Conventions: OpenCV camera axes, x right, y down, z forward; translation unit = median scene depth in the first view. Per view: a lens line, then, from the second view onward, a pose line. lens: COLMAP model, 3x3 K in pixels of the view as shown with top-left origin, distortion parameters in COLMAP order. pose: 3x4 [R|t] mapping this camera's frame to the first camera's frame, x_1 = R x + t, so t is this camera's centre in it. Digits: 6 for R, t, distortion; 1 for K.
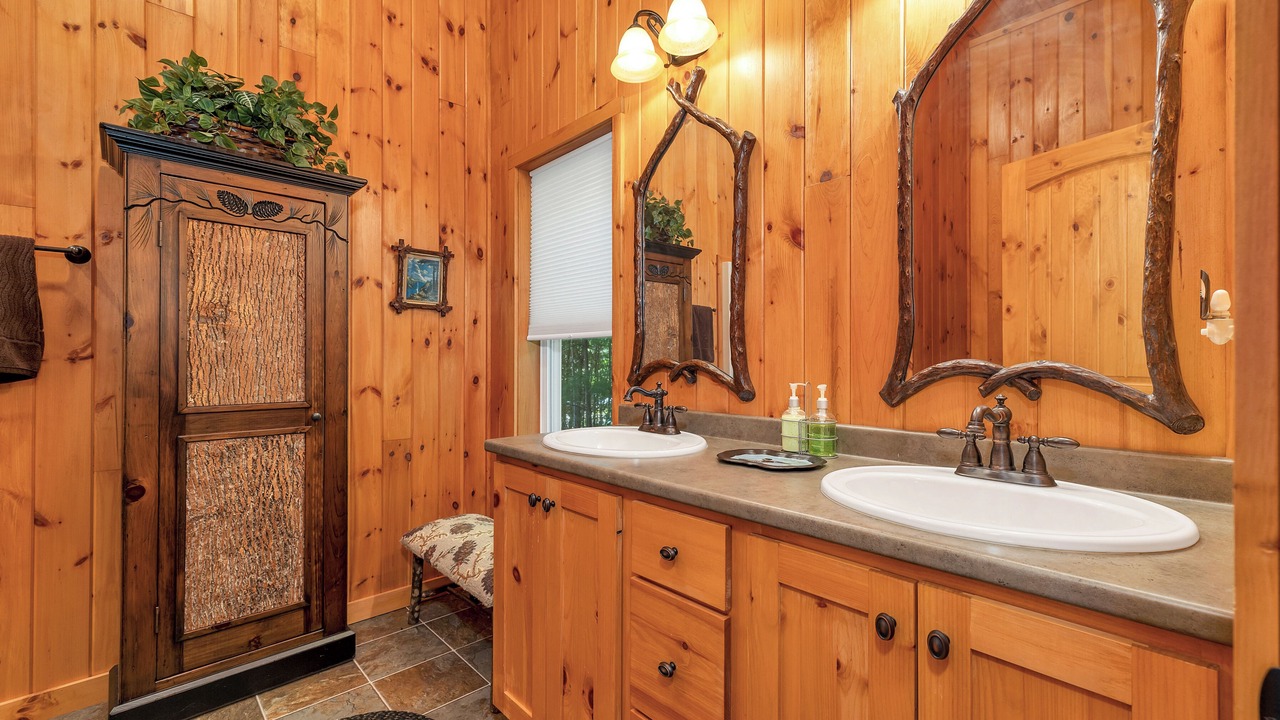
lens RADIAL K [[536.2, 0, 630.8], [0, 536.2, 355.8], [0, 0, 1]] dist [0.006469, -0.000260]
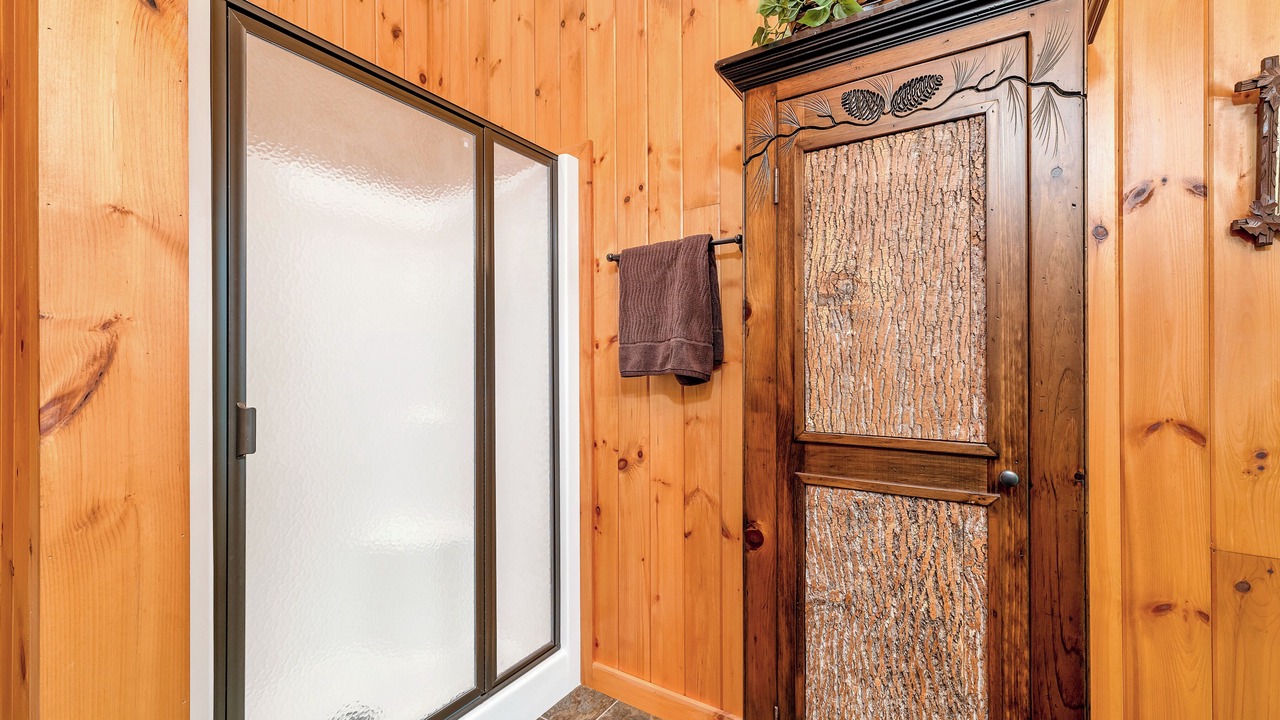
lens RADIAL K [[536.2, 0, 633.7], [0, 536.2, 360.2], [0, 0, 1]] dist [0.006469, -0.000260]
pose [[0.258681, -0.002701, -0.965959, -0.220785], [0.010725, 0.999942, 0.000076, 0.003302], [0.965903, -0.010380, 0.258695, 0.596205]]
